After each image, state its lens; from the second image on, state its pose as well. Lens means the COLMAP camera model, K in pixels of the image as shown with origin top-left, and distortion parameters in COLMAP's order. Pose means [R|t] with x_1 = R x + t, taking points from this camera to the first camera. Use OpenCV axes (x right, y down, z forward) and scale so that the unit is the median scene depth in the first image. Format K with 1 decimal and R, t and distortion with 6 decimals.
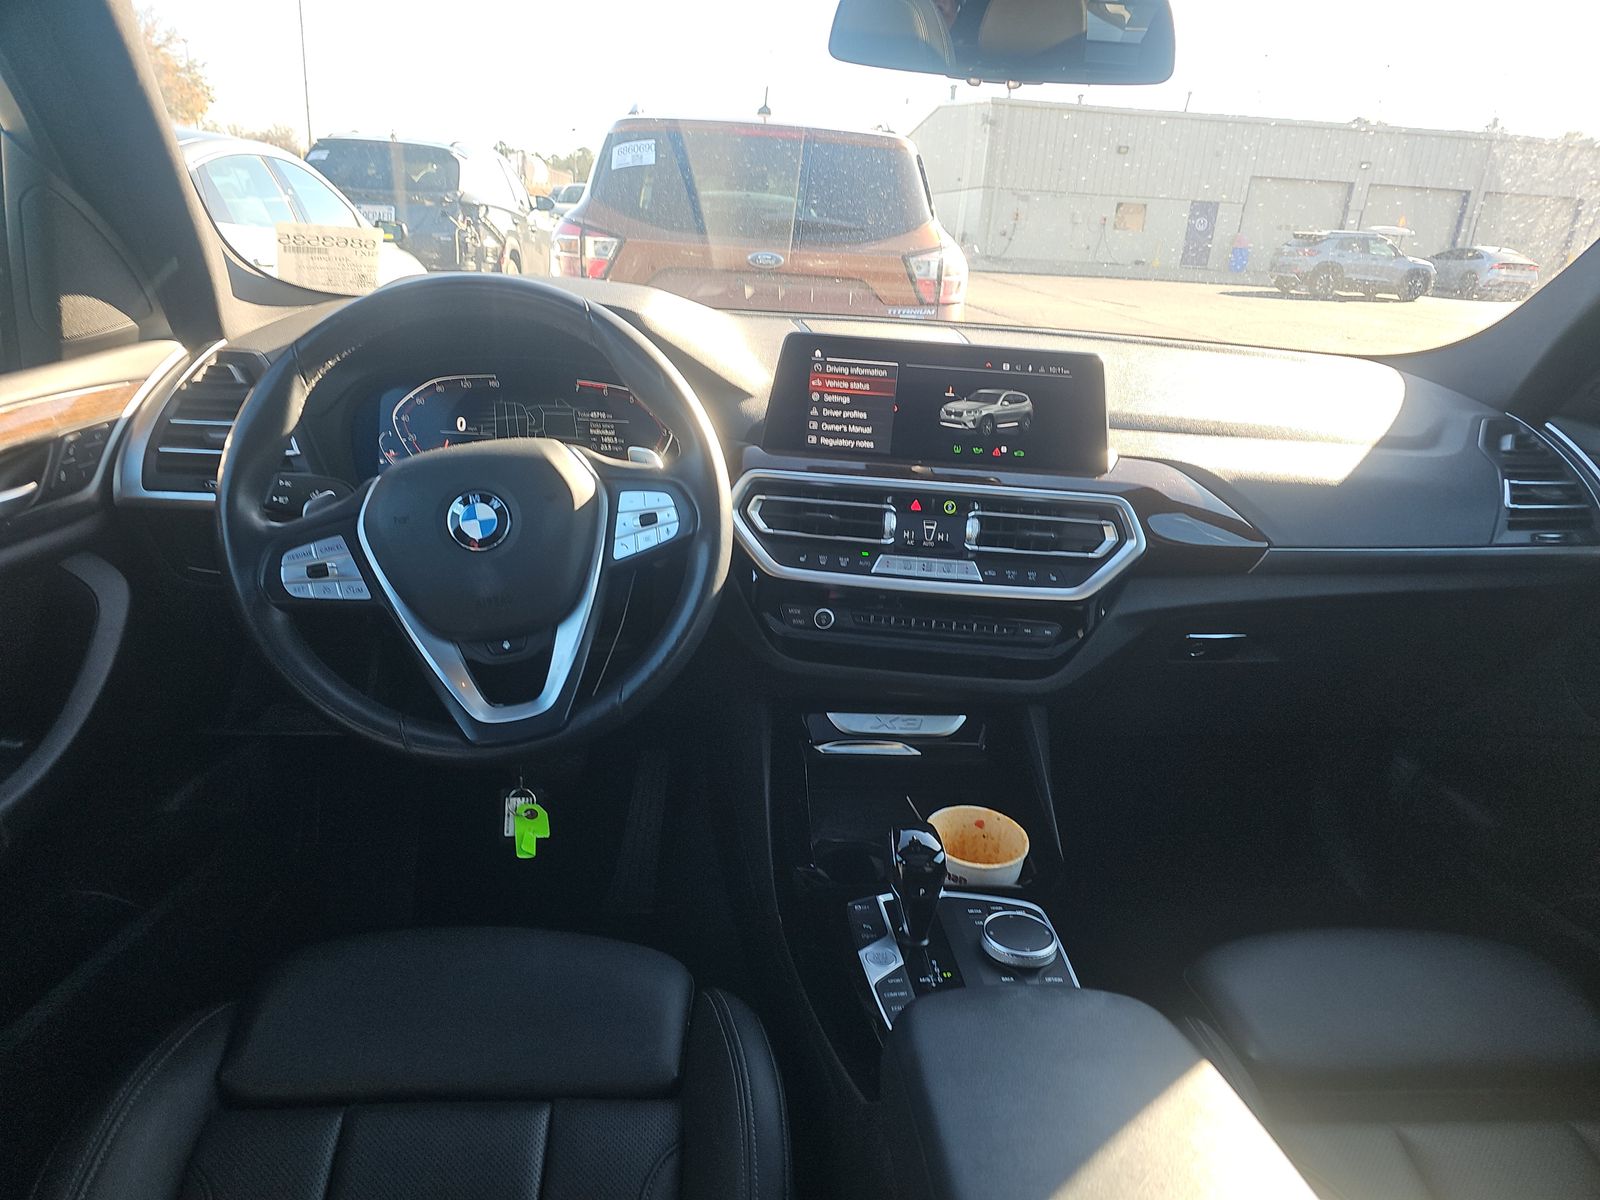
lens RADIAL K [[1145.4, 0, 809.1], [0, 1145.4, 610.8], [0, 0, 1]] dist [0.012678, -0.028820]
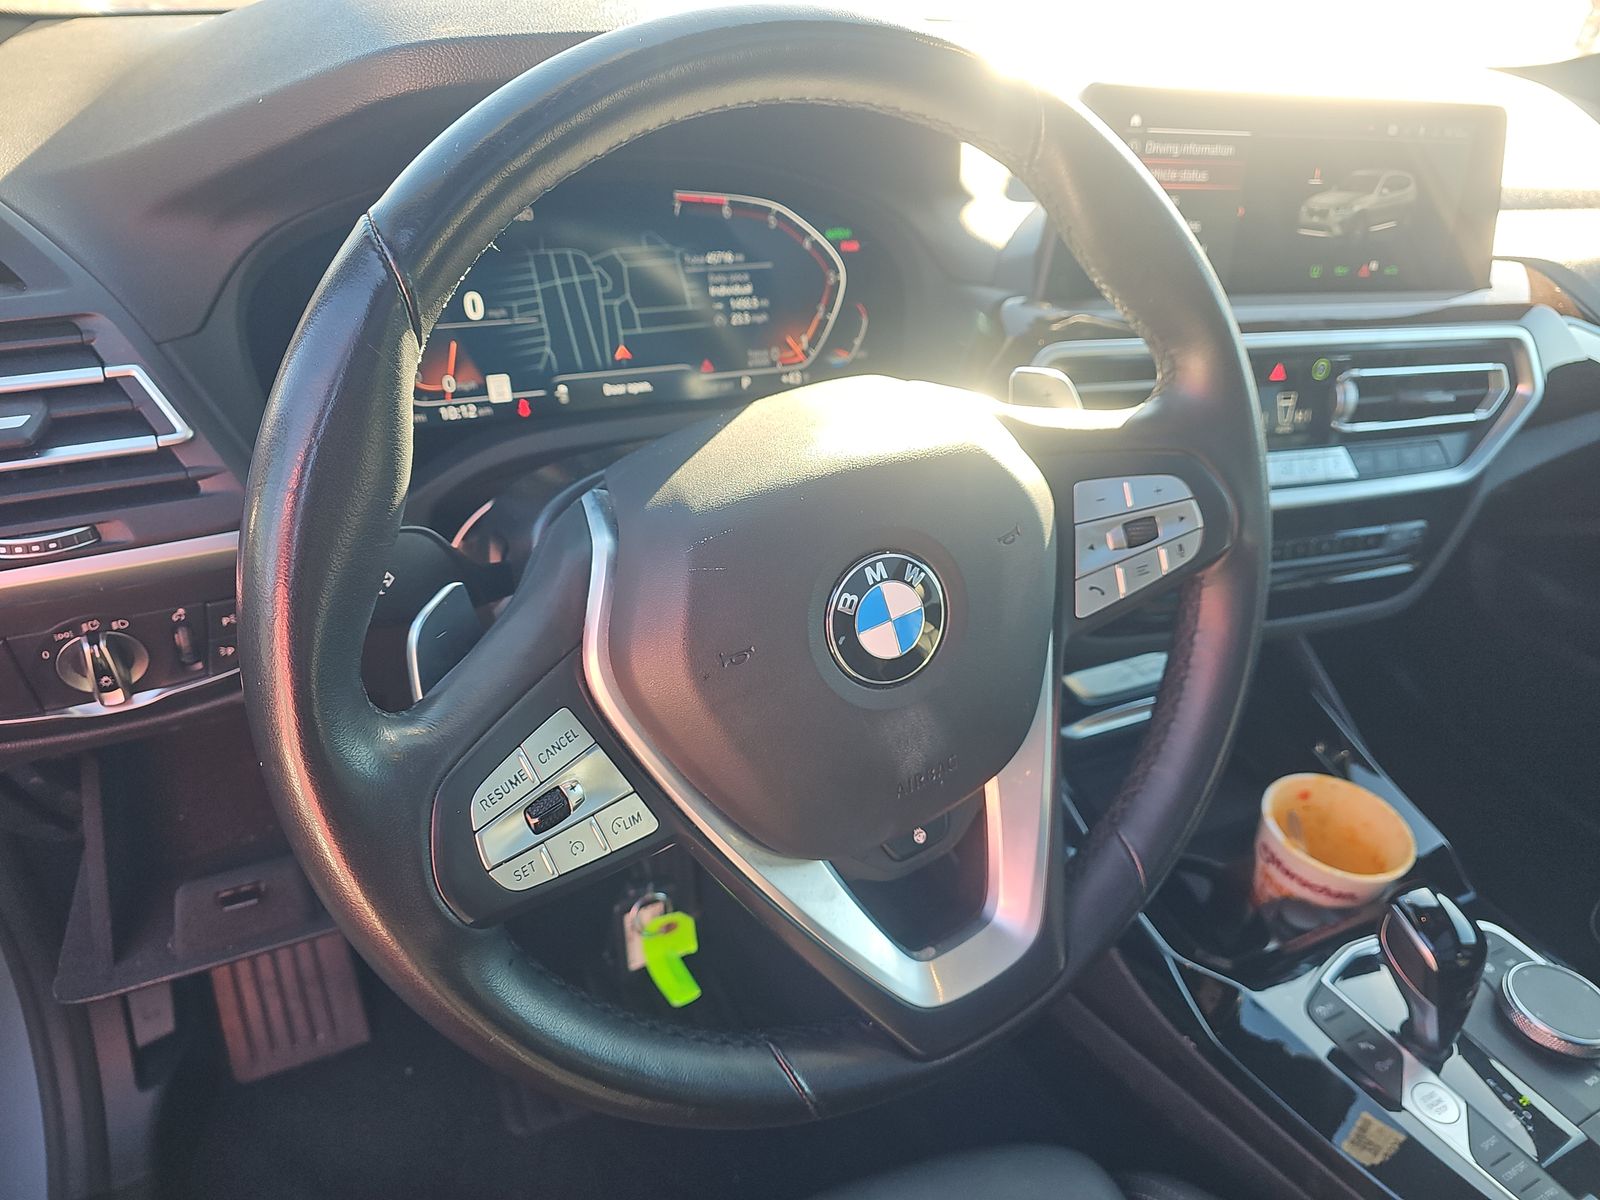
lens RADIAL K [[1145.4, 0, 803.1], [0, 1145.4, 617.2], [0, 0, 1]] dist [0.012678, -0.028820]
pose [[0.931875, -0.189549, 0.309322, -0.365380], [0.100430, 0.954111, 0.282109, -0.166946], [-0.348601, -0.231825, 0.908149, 0.486063]]
